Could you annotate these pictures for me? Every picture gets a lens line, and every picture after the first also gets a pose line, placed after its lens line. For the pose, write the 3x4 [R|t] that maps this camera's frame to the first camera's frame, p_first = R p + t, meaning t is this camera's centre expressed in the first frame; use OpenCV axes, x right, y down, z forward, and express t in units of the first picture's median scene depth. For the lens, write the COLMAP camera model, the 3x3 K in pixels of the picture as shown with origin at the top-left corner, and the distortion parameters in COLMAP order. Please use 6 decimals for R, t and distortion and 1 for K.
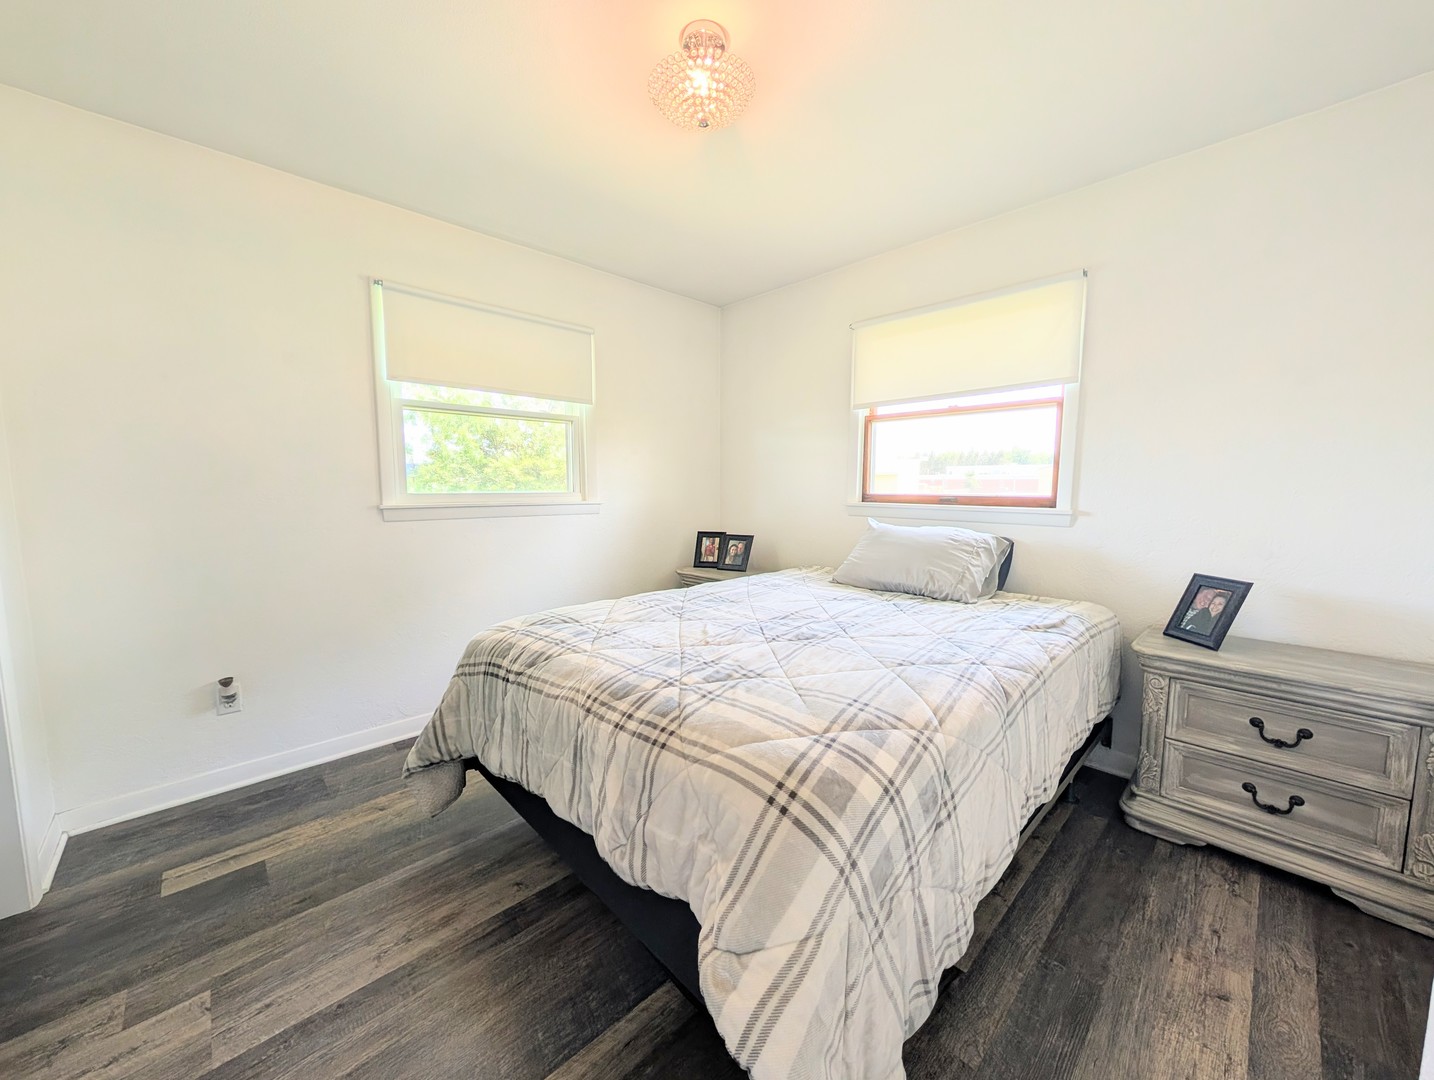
lens RADIAL K [[542.1, 0, 723.3], [0, 542.1, 540.6], [0, 0, 1]] dist [0.001539, -0.000266]
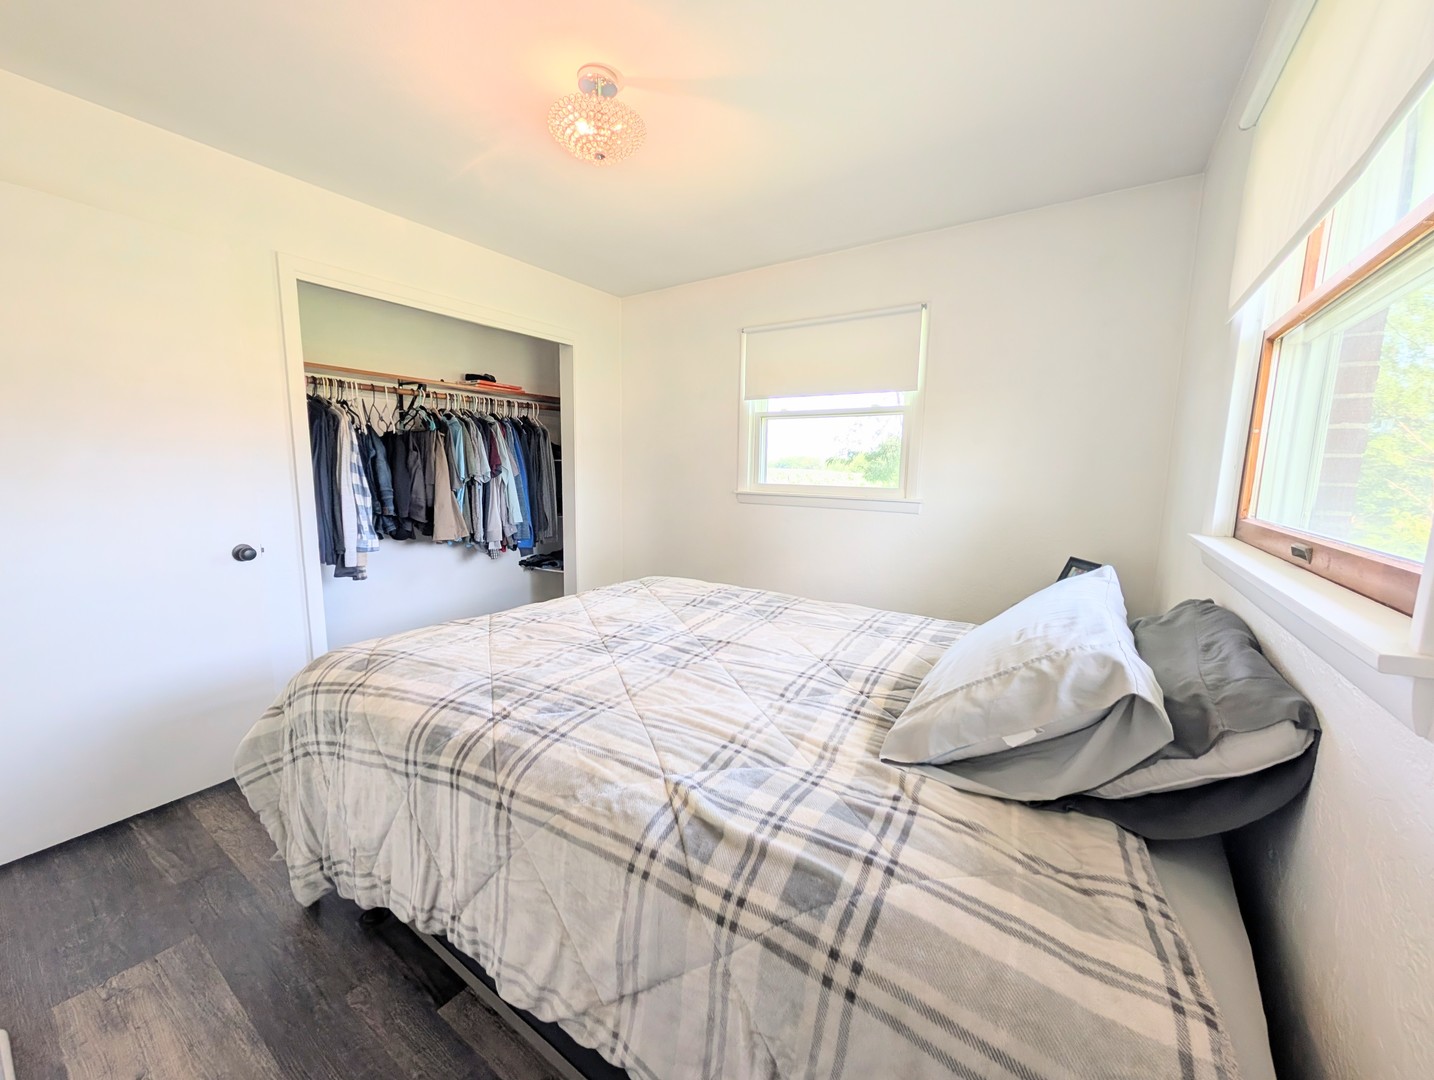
lens RADIAL K [[542.1, 0, 723.3], [0, 542.1, 540.6], [0, 0, 1]] dist [0.001539, -0.000266]
pose [[0.203266, 0.138745, -0.969243, 0.693122], [-0.120578, 0.985921, 0.115846, -0.087659], [0.971671, 0.093322, 0.217134, 0.620611]]
